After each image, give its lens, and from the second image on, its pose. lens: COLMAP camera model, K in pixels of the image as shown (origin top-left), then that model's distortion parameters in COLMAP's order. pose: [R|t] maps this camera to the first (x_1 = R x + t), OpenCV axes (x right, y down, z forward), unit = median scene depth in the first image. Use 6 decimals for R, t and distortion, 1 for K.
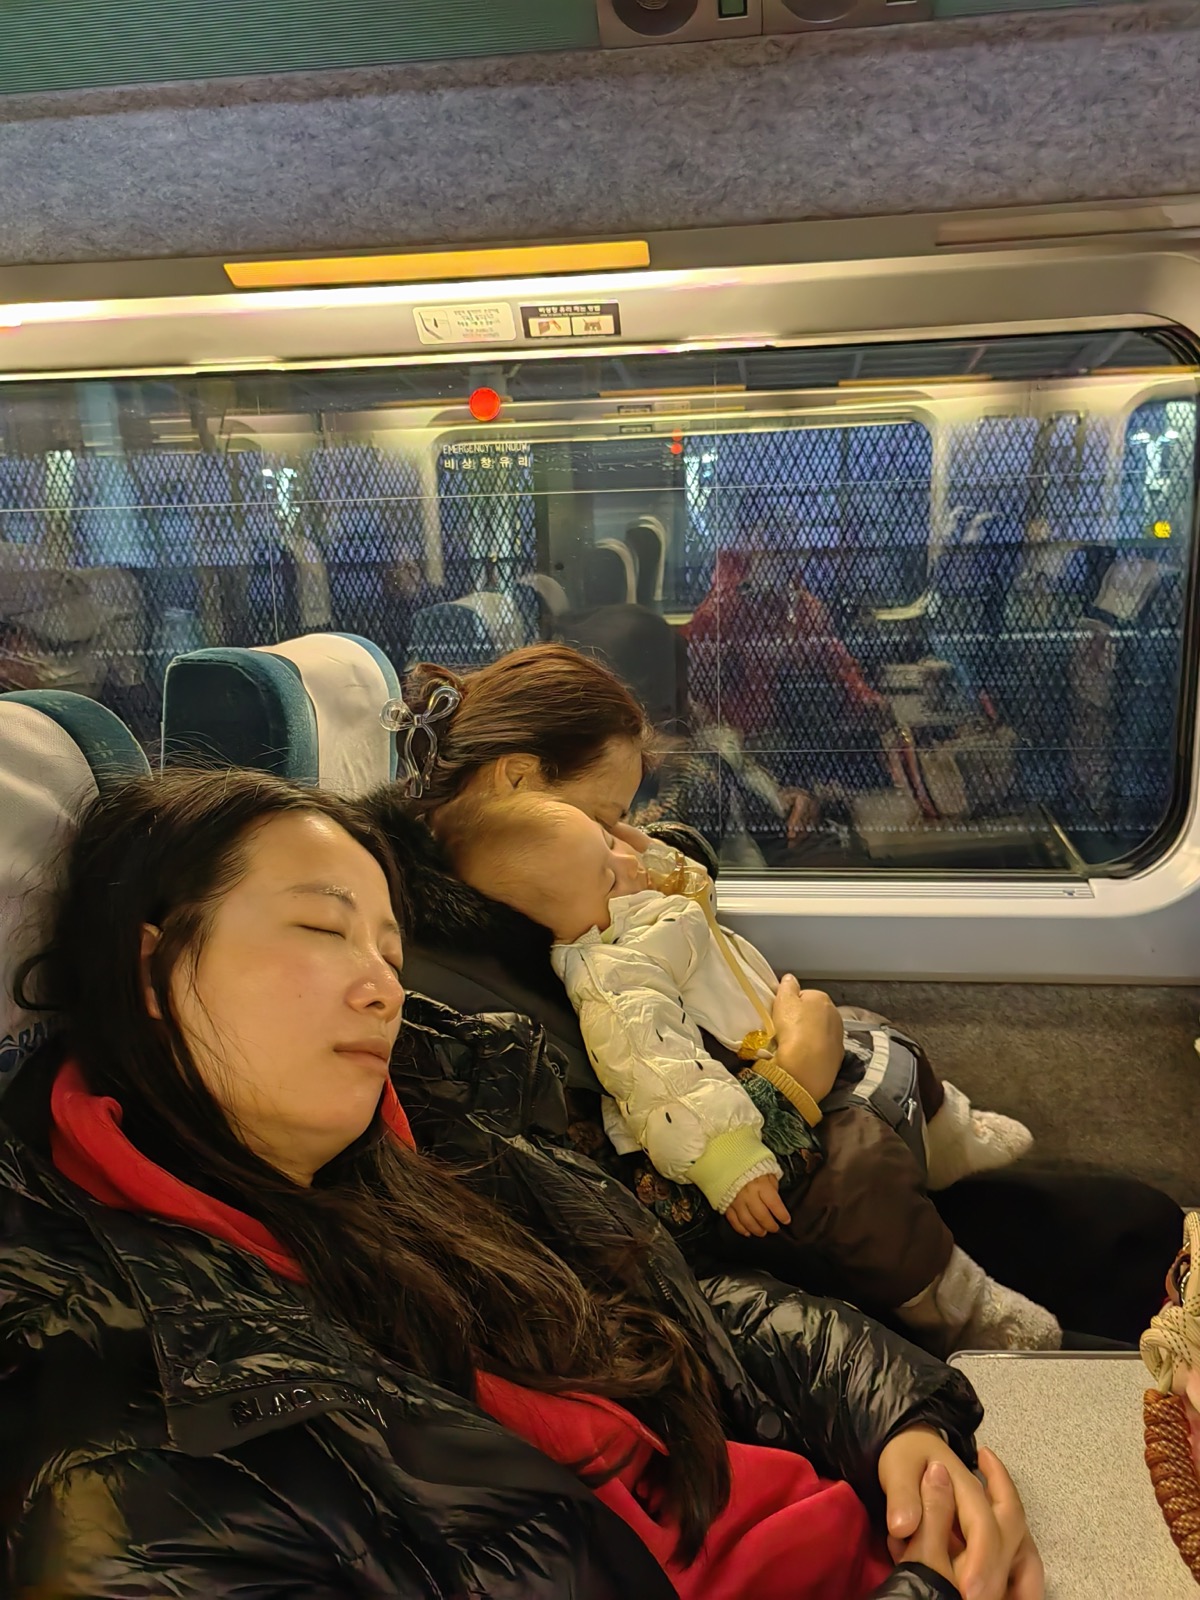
lens RADIAL K [[1230.3, 0, 600.0], [0, 1230.3, 800.0], [0, 0, 1]] dist [0.001612, 0.155868]
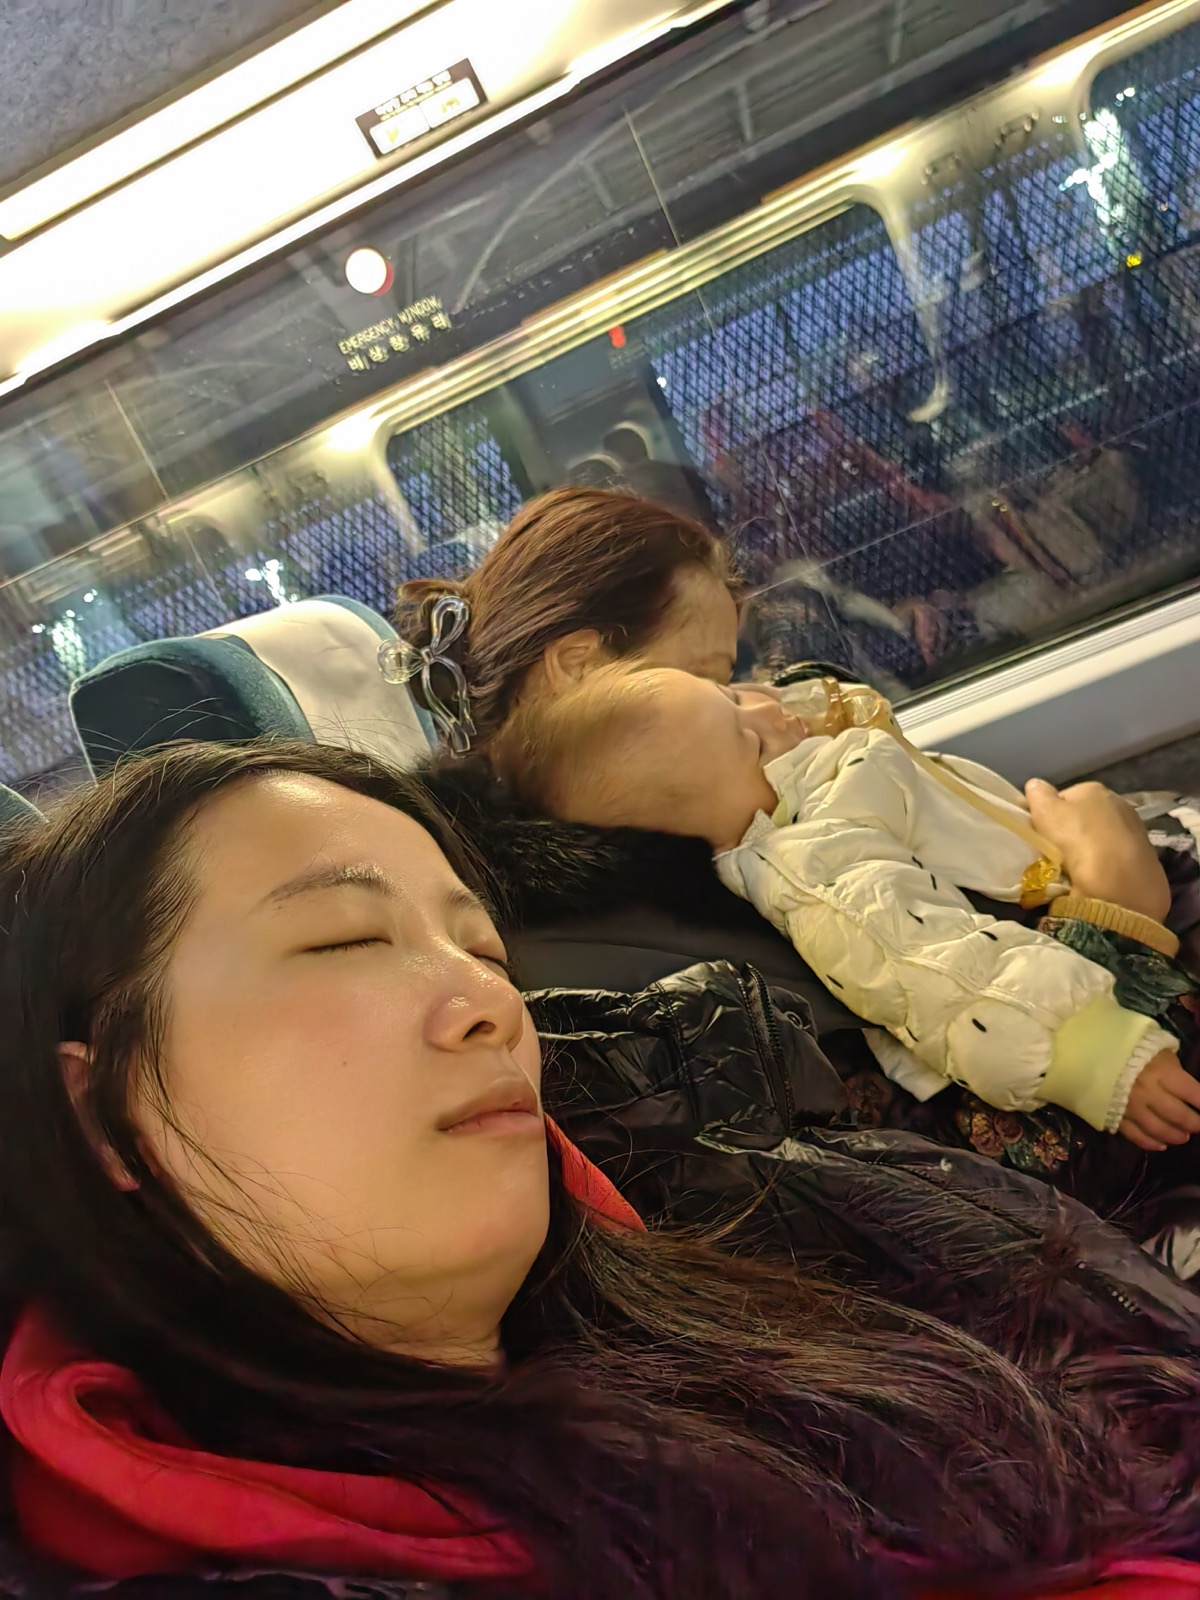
lens RADIAL K [[1230.3, 0, 600.0], [0, 1230.3, 800.0], [0, 0, 1]] dist [0.001612, 0.155868]
pose [[0.922097, -0.378867, -0.078714, -0.031896], [0.380479, 0.924770, 0.006022, 0.061454], [0.070511, -0.035502, 0.996879, 0.312660]]
